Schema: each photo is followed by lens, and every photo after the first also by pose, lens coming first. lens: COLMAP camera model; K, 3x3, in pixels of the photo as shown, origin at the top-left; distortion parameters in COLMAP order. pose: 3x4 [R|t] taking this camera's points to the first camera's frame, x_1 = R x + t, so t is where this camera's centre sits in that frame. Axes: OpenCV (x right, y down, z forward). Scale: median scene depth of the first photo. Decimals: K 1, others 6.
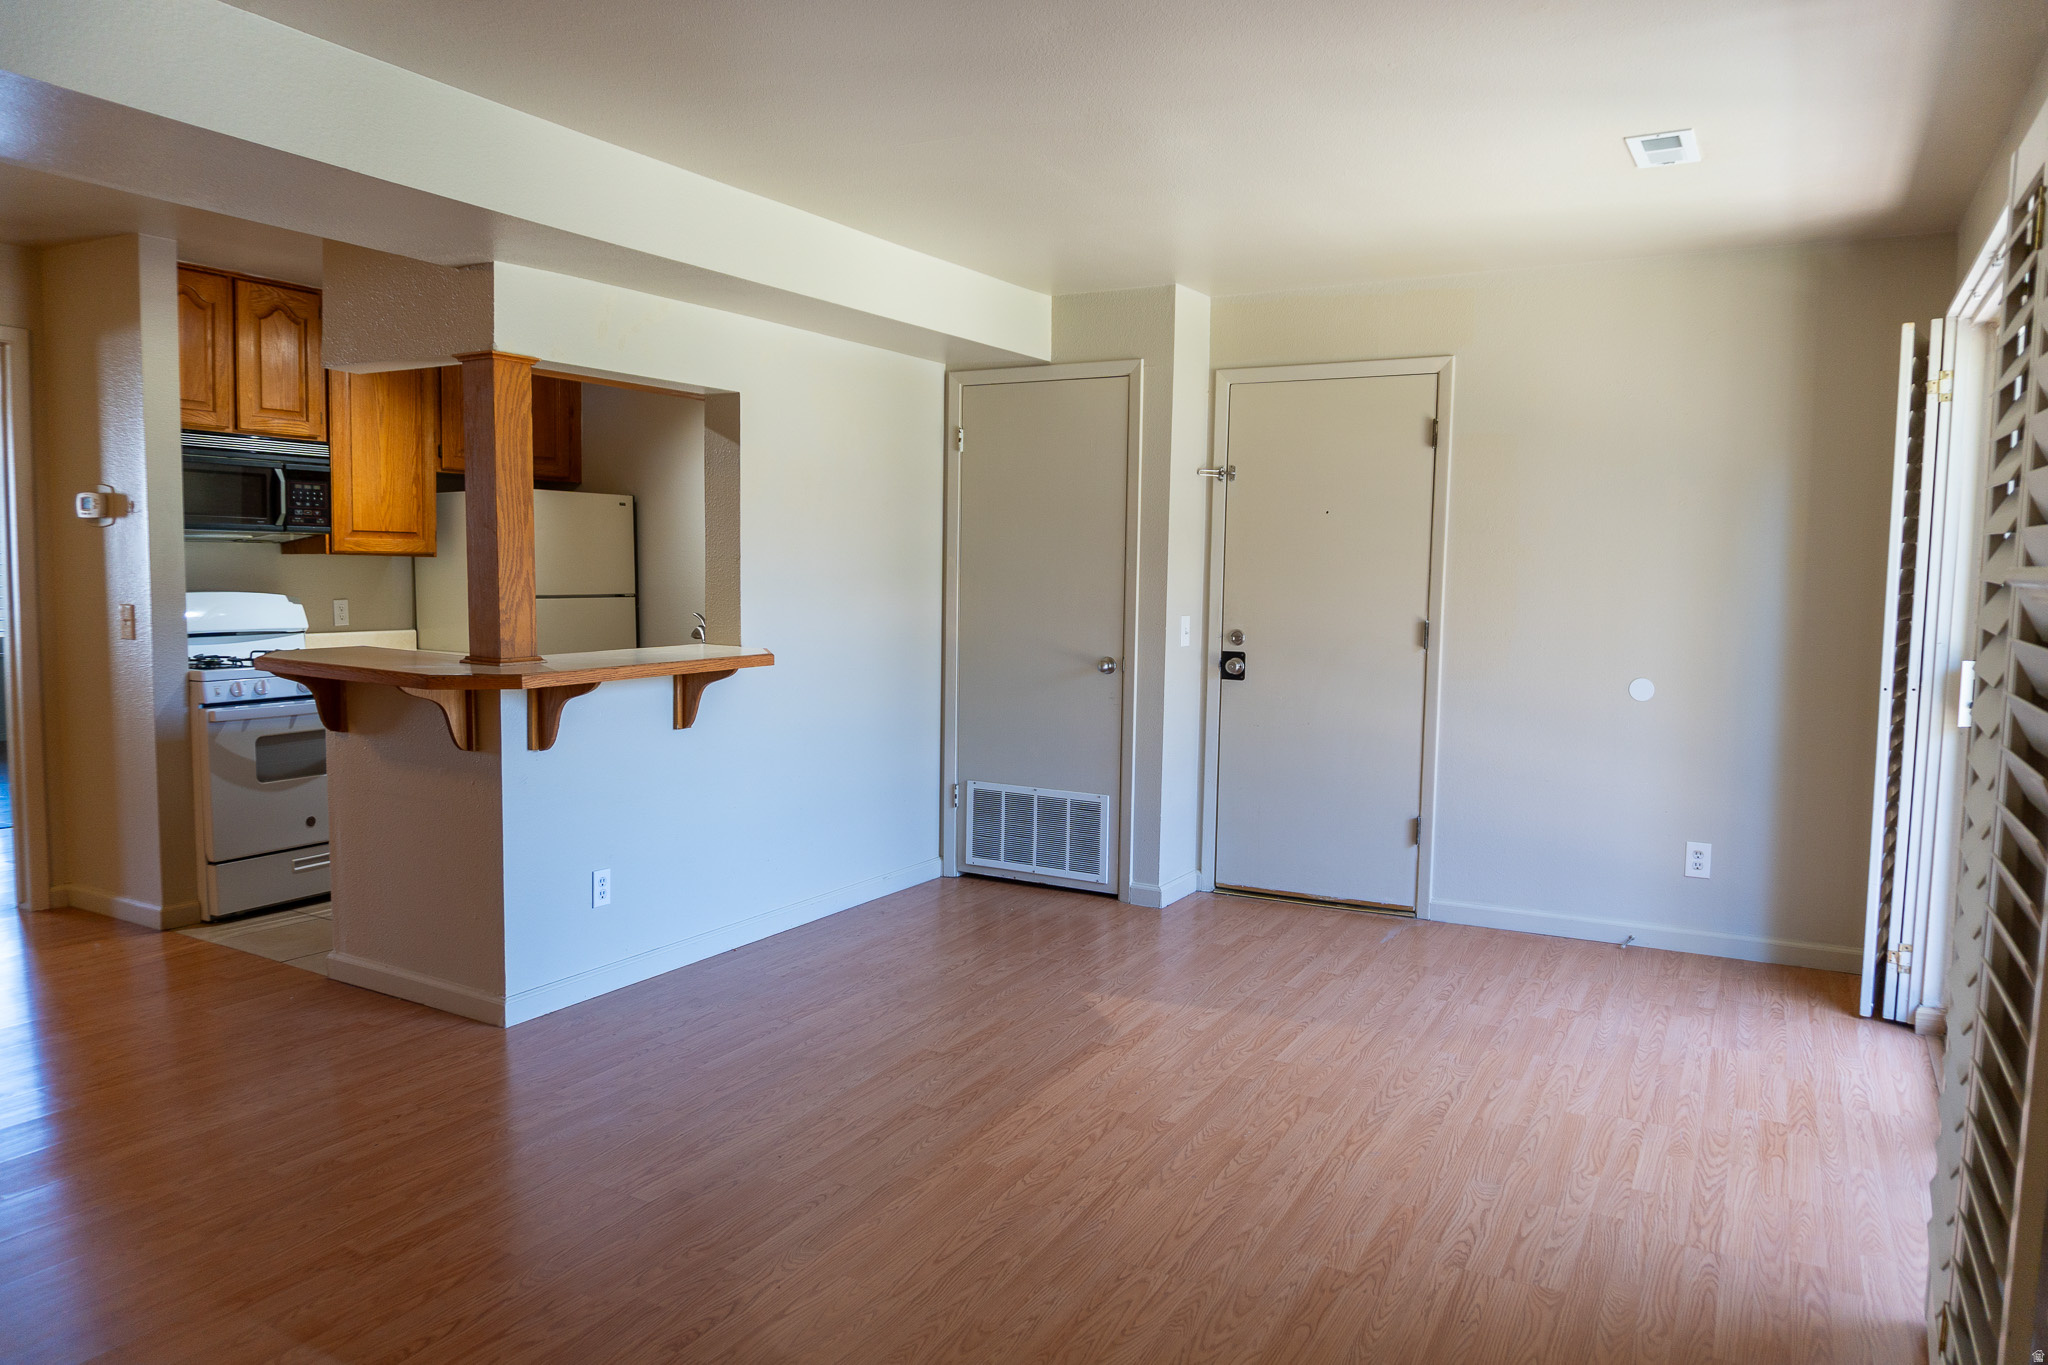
lens RADIAL K [[1368.3, 0, 1022.8], [0, 1368.3, 681.9], [0, 0, 1]] dist [-0.022495, 0.000513]
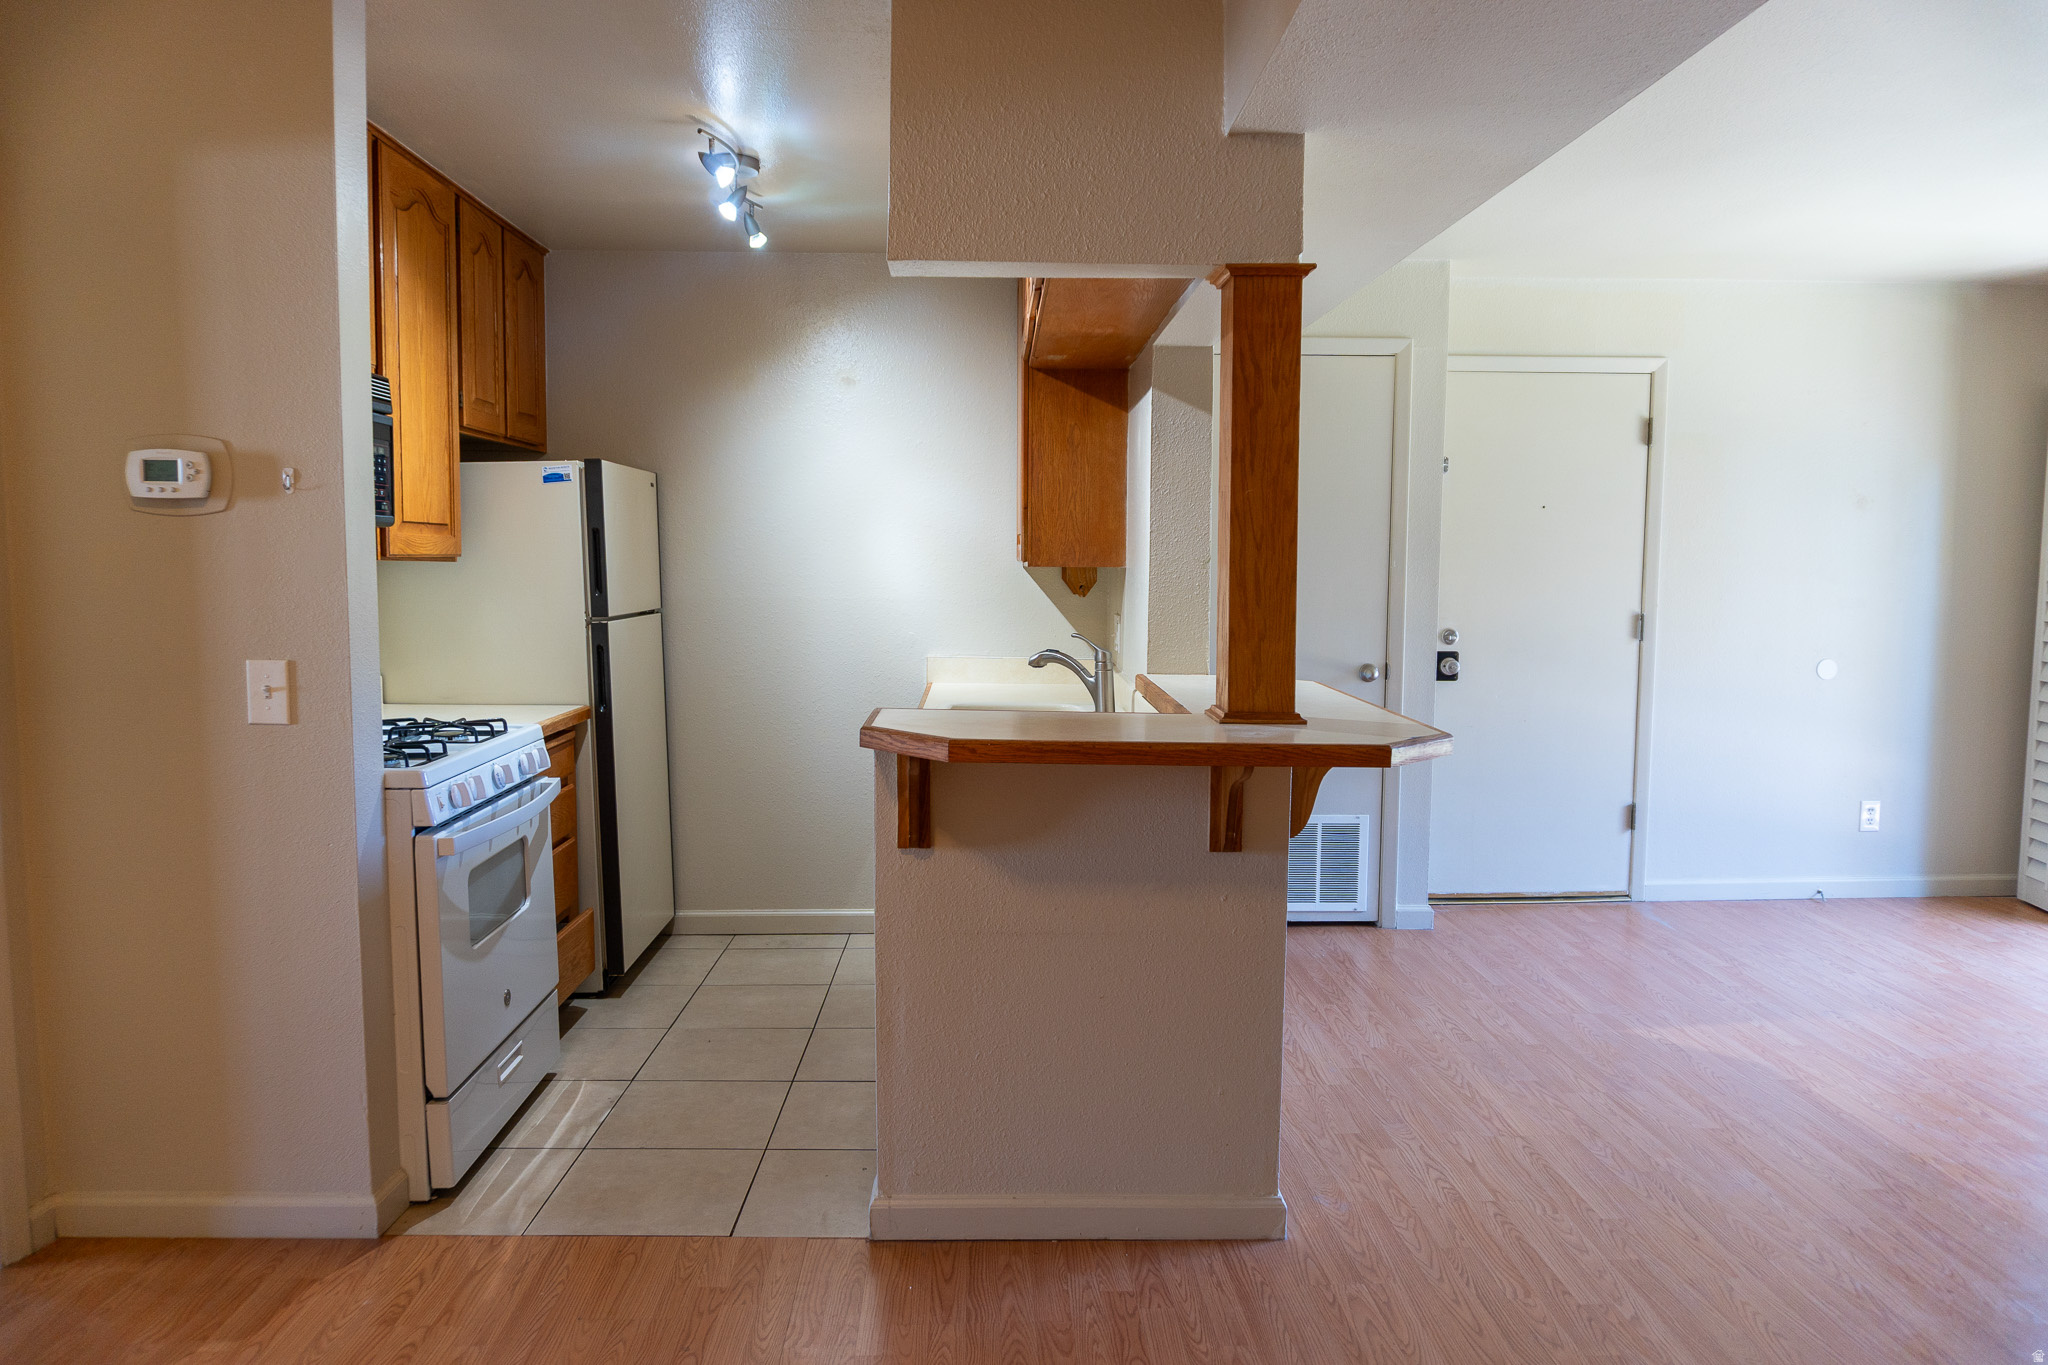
lens RADIAL K [[1368.3, 0, 1024.0], [0, 1368.3, 690.3], [0, 0, 1]] dist [-0.022495, 0.000513]
pose [[0.856609, -0.060317, 0.512428, -0.623869], [0.053261, 0.998175, 0.028460, -0.040111], [-0.513209, 0.002914, 0.858258, 0.349108]]
